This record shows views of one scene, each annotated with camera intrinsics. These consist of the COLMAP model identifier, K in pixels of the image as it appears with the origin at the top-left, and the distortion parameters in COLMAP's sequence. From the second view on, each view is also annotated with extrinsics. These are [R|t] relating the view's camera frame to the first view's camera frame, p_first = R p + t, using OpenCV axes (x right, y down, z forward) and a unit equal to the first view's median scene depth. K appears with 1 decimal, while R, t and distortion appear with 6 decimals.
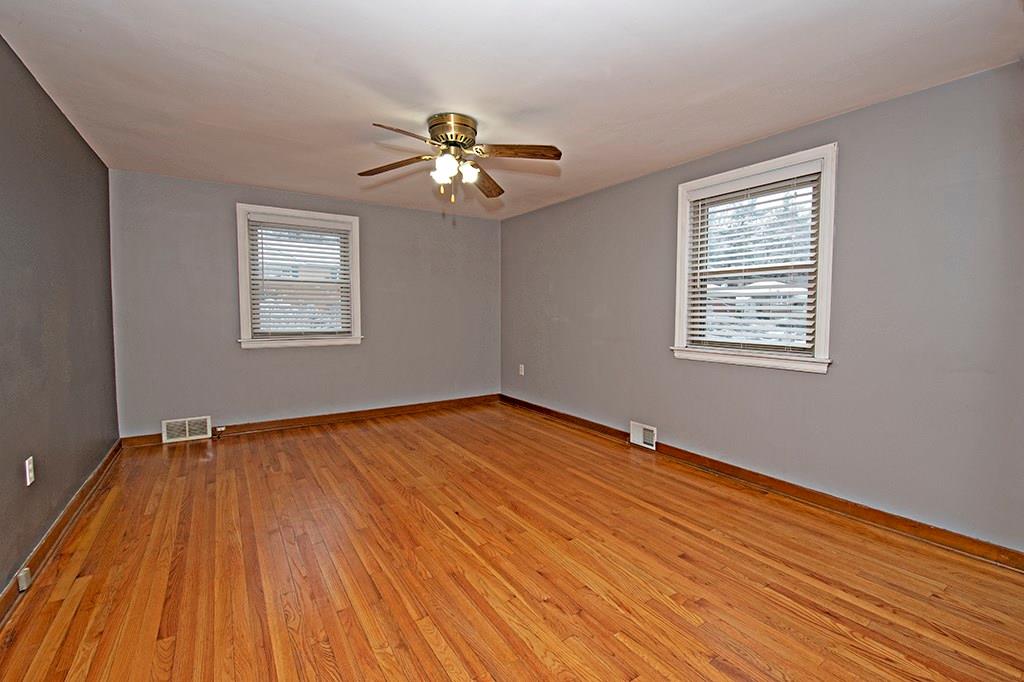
lens RADIAL K [[449.6, 0, 526.8], [0, 449.6, 332.6], [0, 0, 1]] dist [0.016039, -0.021333]
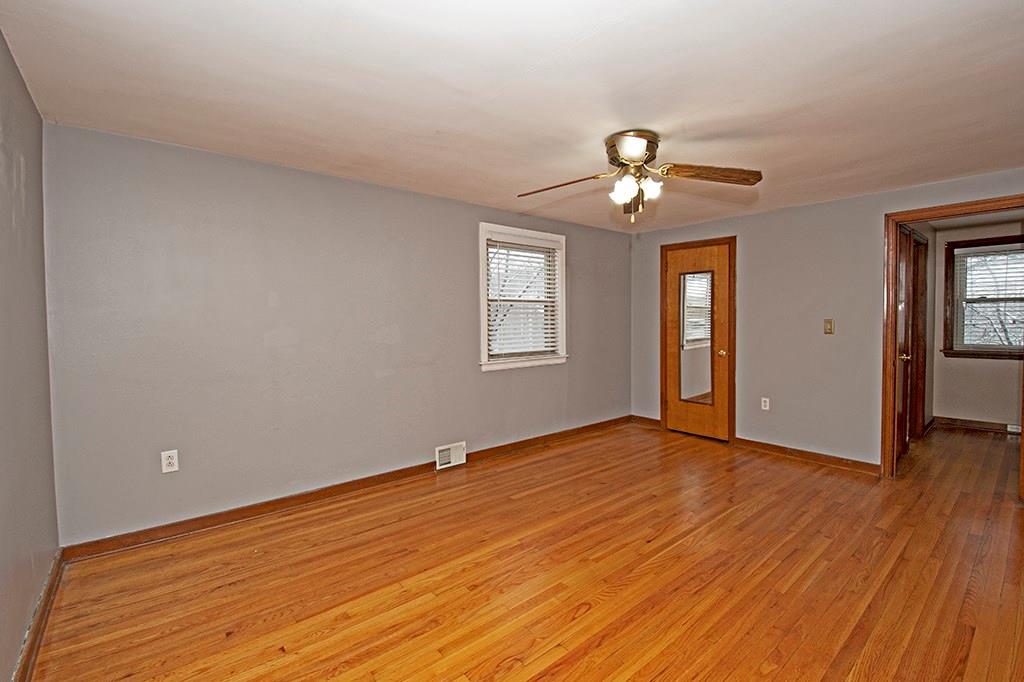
lens RADIAL K [[449.6, 0, 526.8], [0, 449.6, 332.6], [0, 0, 1]] dist [0.016039, -0.021333]
pose [[-0.116803, -0.035146, 0.992533, -1.012012], [0.054973, 0.997613, 0.041795, -0.105306], [-0.991632, 0.059444, -0.114592, 1.253949]]
